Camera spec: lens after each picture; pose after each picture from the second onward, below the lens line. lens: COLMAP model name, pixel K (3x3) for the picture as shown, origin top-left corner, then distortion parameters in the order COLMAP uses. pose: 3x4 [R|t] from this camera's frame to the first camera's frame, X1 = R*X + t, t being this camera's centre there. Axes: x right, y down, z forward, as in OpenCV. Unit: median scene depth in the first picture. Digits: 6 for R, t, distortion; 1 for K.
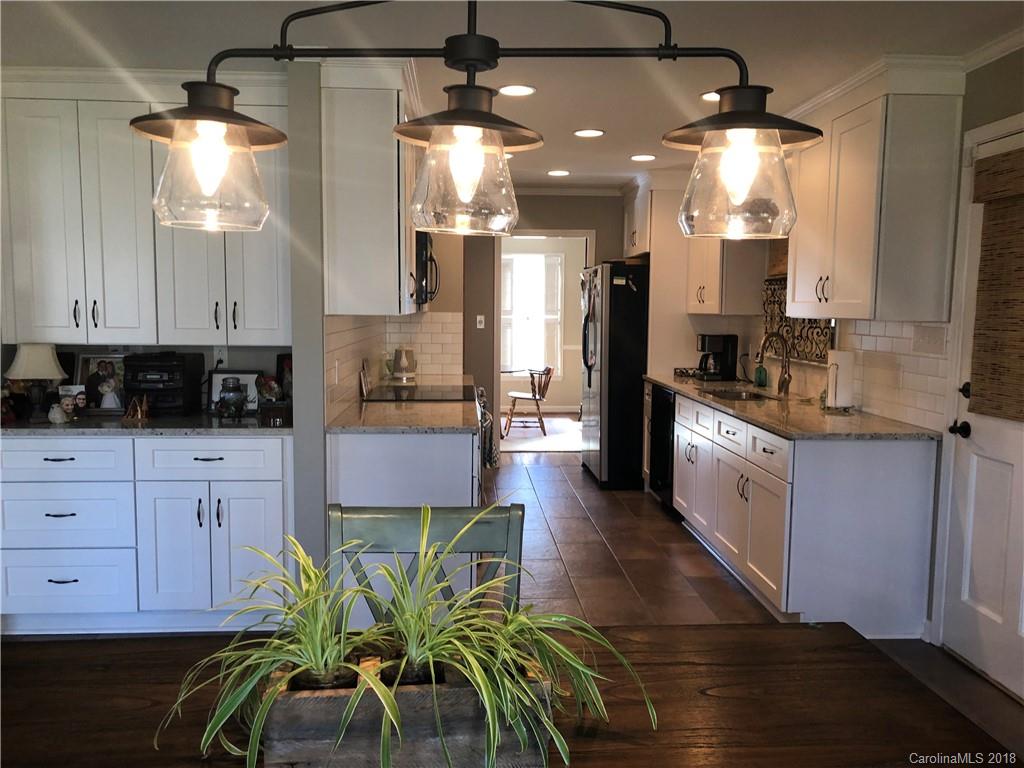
lens RADIAL K [[841.4, 0, 513.6], [0, 841.4, 385.2], [0, 0, 1]] dist [0.045087, -0.031447]
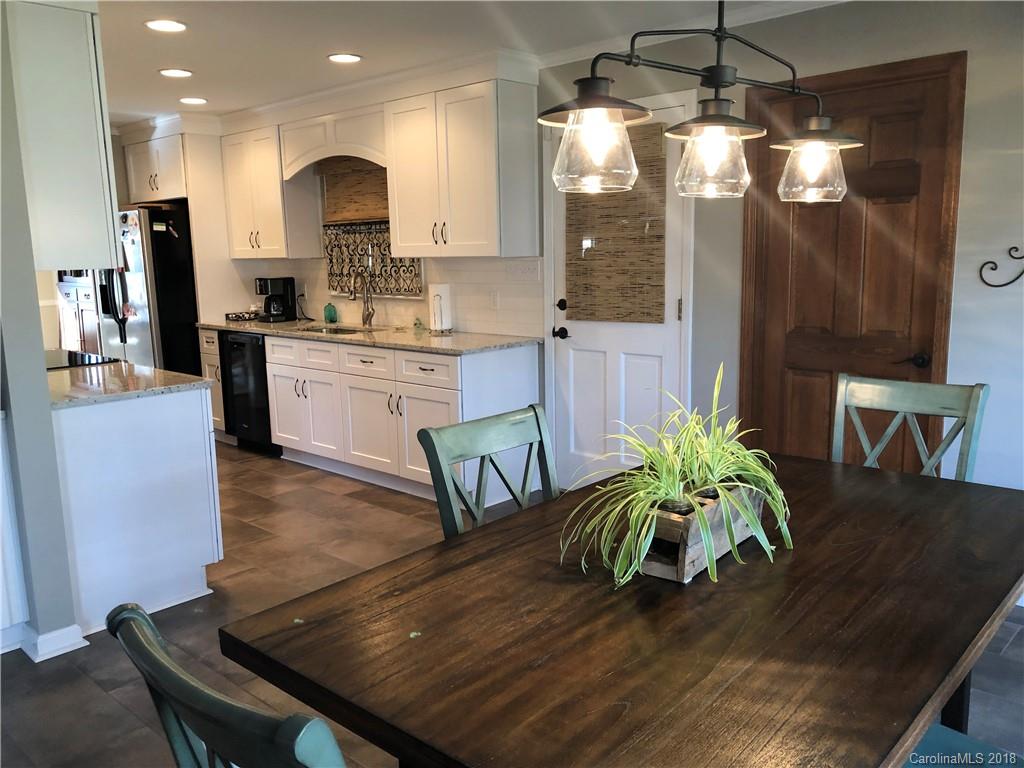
lens RADIAL K [[841.4, 0, 512.7], [0, 841.4, 385.7], [0, 0, 1]] dist [0.045087, -0.031447]
pose [[0.725021, -0.139104, 0.674533, -0.383590], [0.094515, 0.990221, 0.102617, -0.009480], [-0.682211, -0.010646, 0.731078, 0.032433]]
